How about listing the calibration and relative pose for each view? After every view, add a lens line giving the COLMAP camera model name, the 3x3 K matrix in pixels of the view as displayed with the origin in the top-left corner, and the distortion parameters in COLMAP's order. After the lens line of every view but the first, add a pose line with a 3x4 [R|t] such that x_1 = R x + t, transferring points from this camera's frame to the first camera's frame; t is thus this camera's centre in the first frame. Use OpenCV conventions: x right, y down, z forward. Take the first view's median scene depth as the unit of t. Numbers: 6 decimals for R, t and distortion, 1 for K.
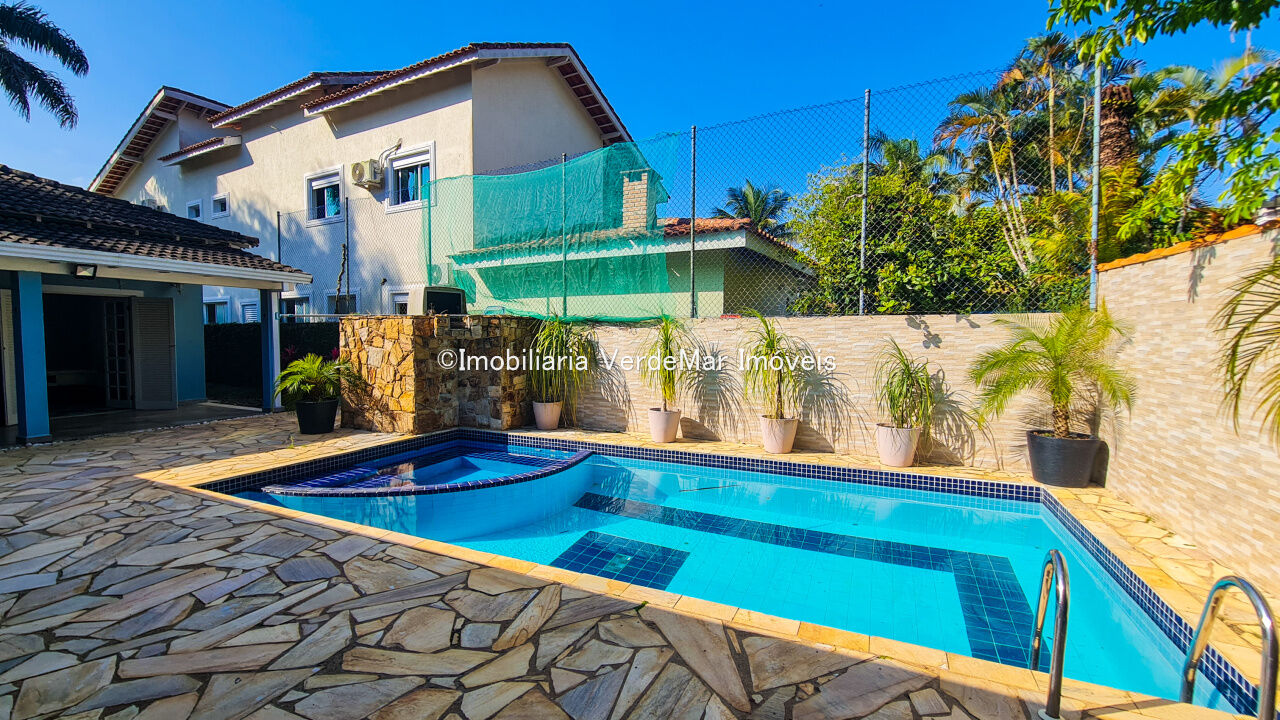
lens RADIAL K [[548.6, 0, 623.7], [0, 548.6, 362.3], [0, 0, 1]] dist [-0.000734, 0.000471]
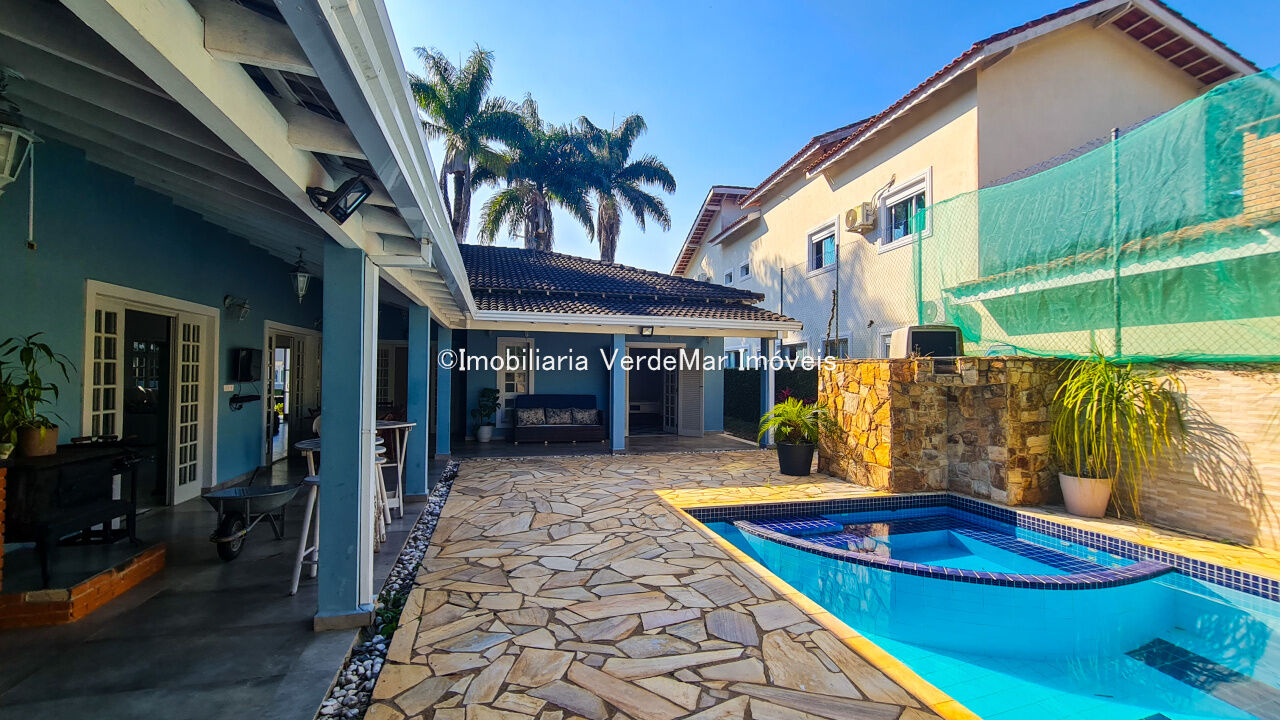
lens RADIAL K [[543.9, 0, 626.3], [0, 543.9, 361.7], [0, 0, 1]] dist [-0.000302, -0.000226]
pose [[0.646045, -0.014869, -0.763154, 0.017907], [-0.044132, 0.997410, -0.056794, -0.010705], [0.762022, 0.070371, 0.643716, 0.089961]]
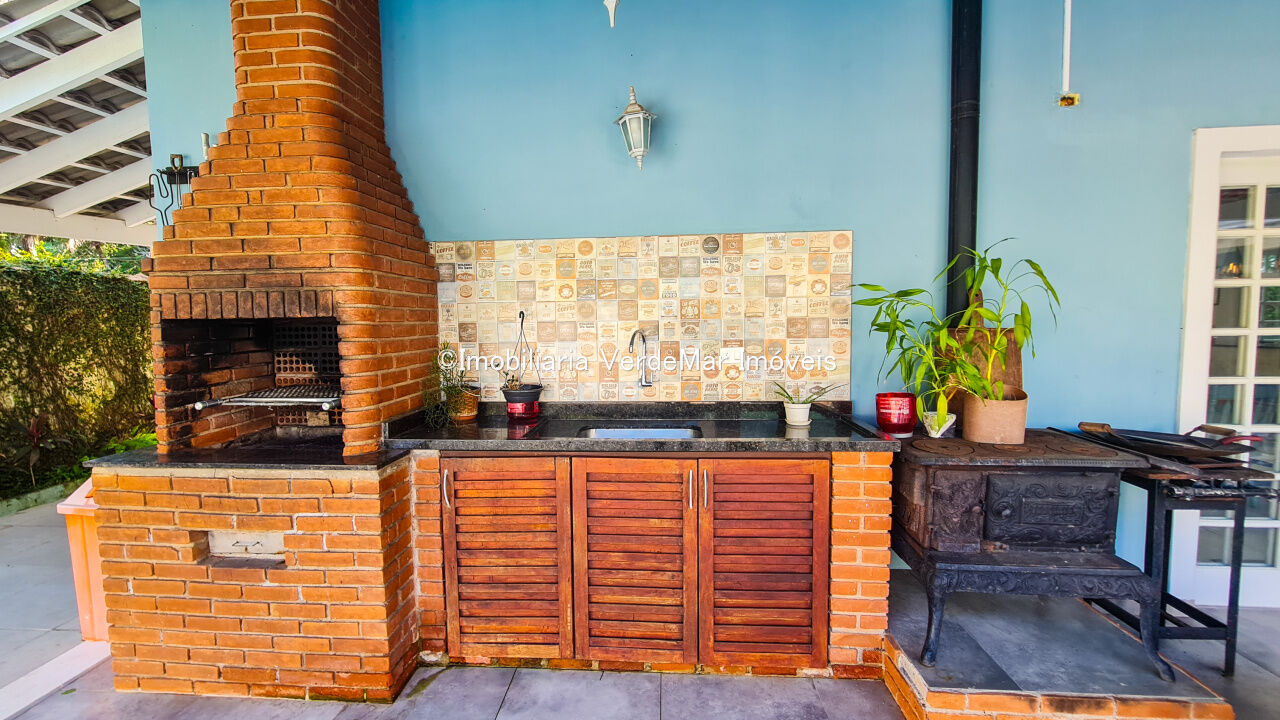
lens RADIAL K [[548.6, 0, 623.7], [0, 548.6, 362.3], [0, 0, 1]] dist [-0.000734, 0.000471]
pose [[-0.924984, 0.038673, -0.378034, -0.375768], [-0.006644, 0.993010, 0.117841, -0.009165], [0.379949, 0.111513, -0.918261, 0.198703]]
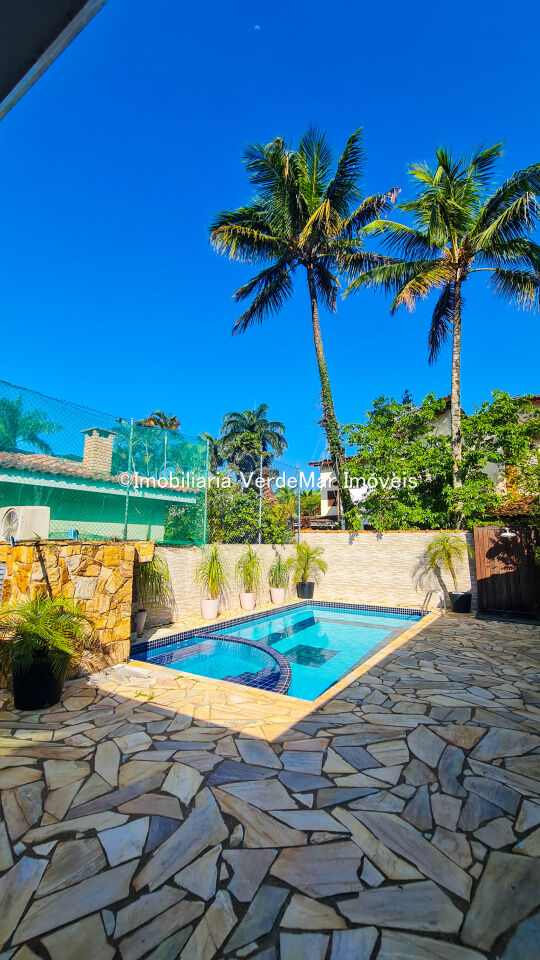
lens RADIAL K [[399.0, 0, 270.1], [0, 399.0, 481.5], [0, 0, 1]] dist [-0.000842, 0.000117]
pose [[0.108301, 0.150752, 0.982621, -1.111104], [0.042083, 0.986854, -0.156039, -0.068626], [-0.993227, 0.058251, 0.100533, 0.637557]]
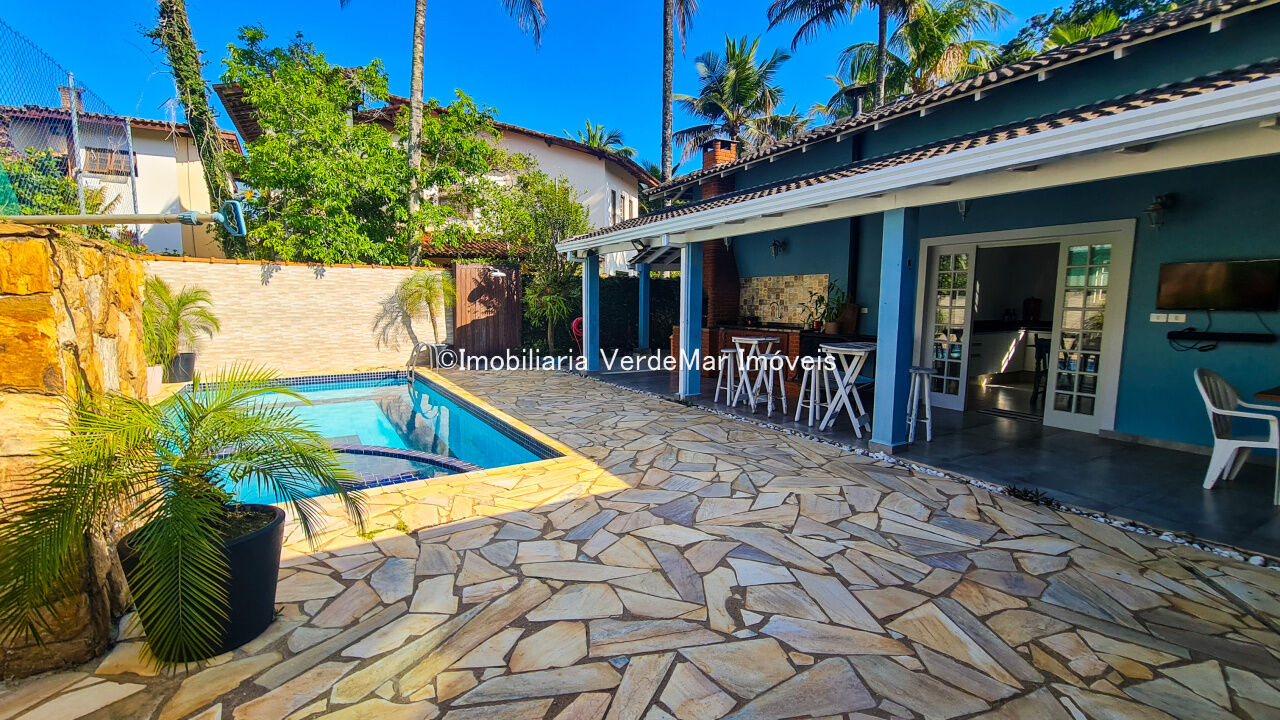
lens RADIAL K [[547.9, 0, 617.7], [0, 547.9, 361.9], [0, 0, 1]] dist [0.000262, 0.000133]
pose [[-0.832727, -0.067667, 0.549534, -0.907935], [0.023215, 0.987364, 0.156757, -0.058643], [-0.553197, 0.143293, -0.820634, 1.125588]]
